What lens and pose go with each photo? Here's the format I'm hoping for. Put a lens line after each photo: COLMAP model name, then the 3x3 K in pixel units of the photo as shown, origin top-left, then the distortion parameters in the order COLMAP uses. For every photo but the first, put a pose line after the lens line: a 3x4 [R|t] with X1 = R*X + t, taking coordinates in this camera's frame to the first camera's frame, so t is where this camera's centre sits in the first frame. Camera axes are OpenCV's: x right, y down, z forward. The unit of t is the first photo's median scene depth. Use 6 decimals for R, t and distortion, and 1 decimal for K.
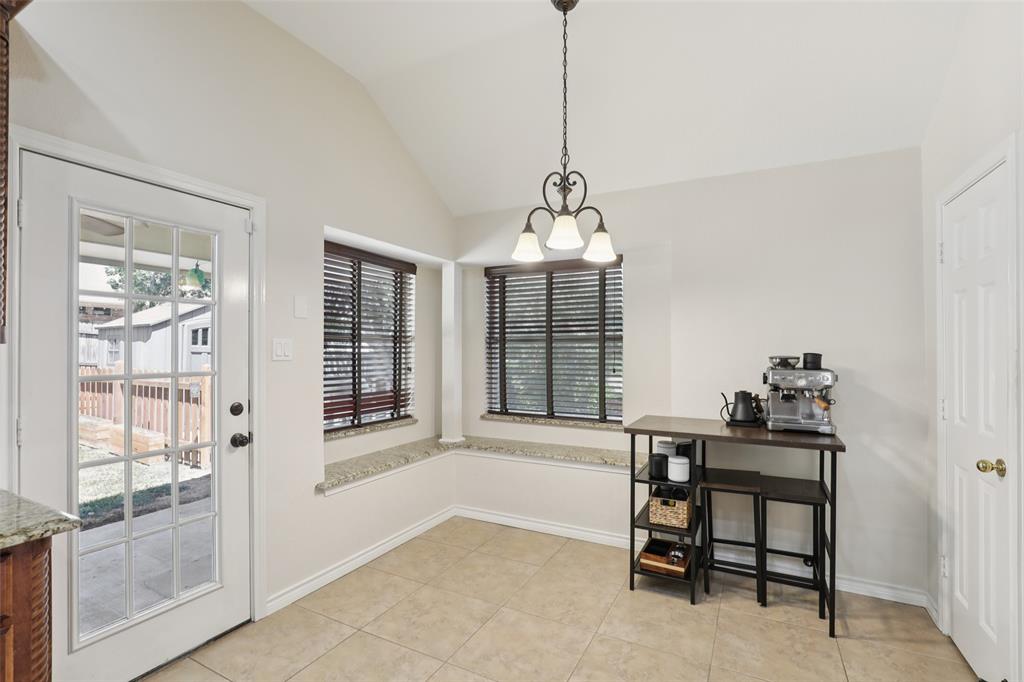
lens RADIAL K [[478.8, 0, 496.4], [0, 478.8, 347.6], [0, 0, 1]] dist [-0.000782, -0.000091]
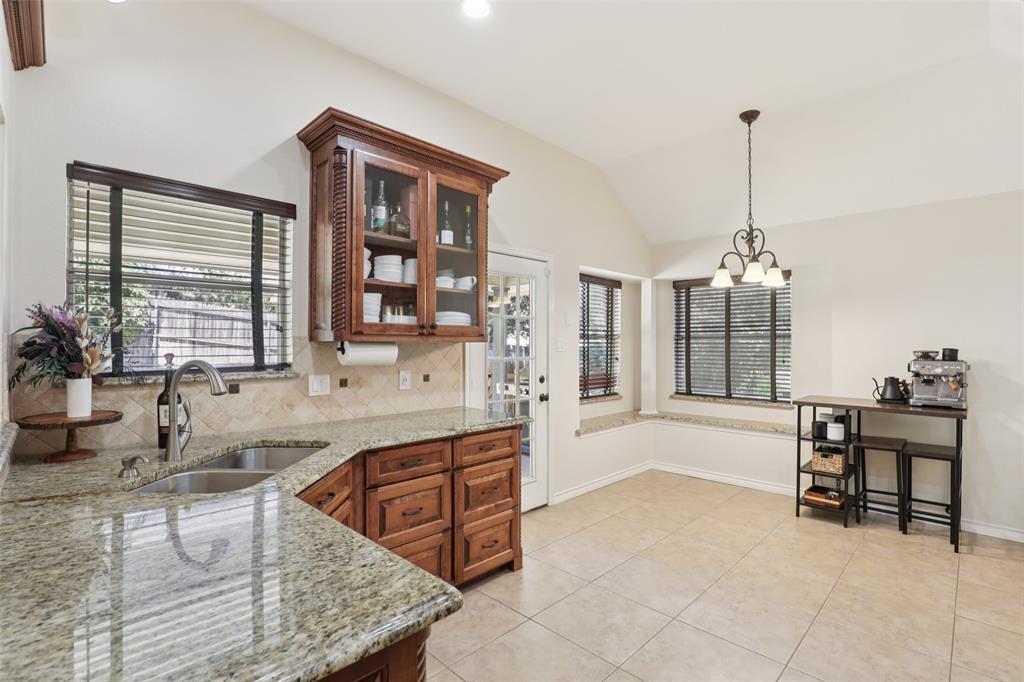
lens RADIAL K [[482.4, 0, 512.0], [0, 482.4, 341.0], [0, 0, 1]] dist [-0.020376, 0.000498]
pose [[0.964462, 0.000839, -0.264219, -0.150834], [-0.000929, 1.000000, -0.000214, -0.007184], [0.264219, 0.000451, 0.964463, -0.555499]]
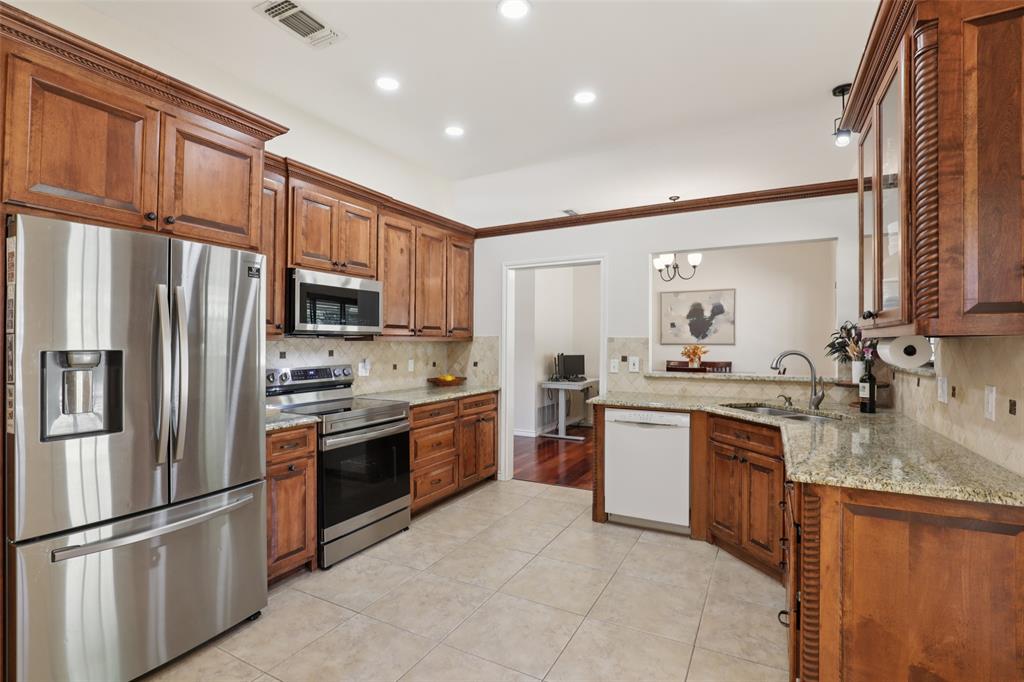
lens RADIAL K [[482.4, 0, 512.0], [0, 482.4, 341.0], [0, 0, 1]] dist [-0.020376, 0.000498]
pose [[-0.999974, -0.001977, -0.006889, -0.050732], [-0.001921, 0.999965, -0.008096, 0.005957], [0.006905, -0.008083, -0.999943, 0.989481]]
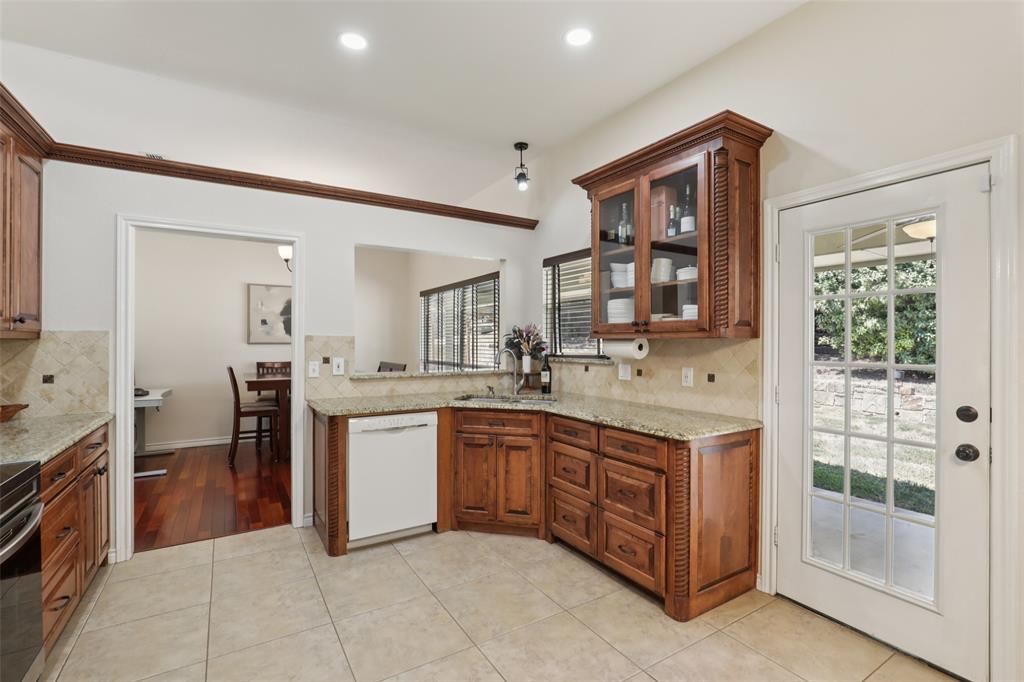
lens RADIAL K [[468.0, 0, 517.1], [0, 468.0, 344.2], [0, 0, 1]] dist [-0.013091, 0.000336]
pose [[-0.485607, 0.001453, -0.874176, 0.414268], [0.002051, 0.999998, 0.000523, 0.005477], [0.874175, -0.001539, -0.485609, 0.570314]]
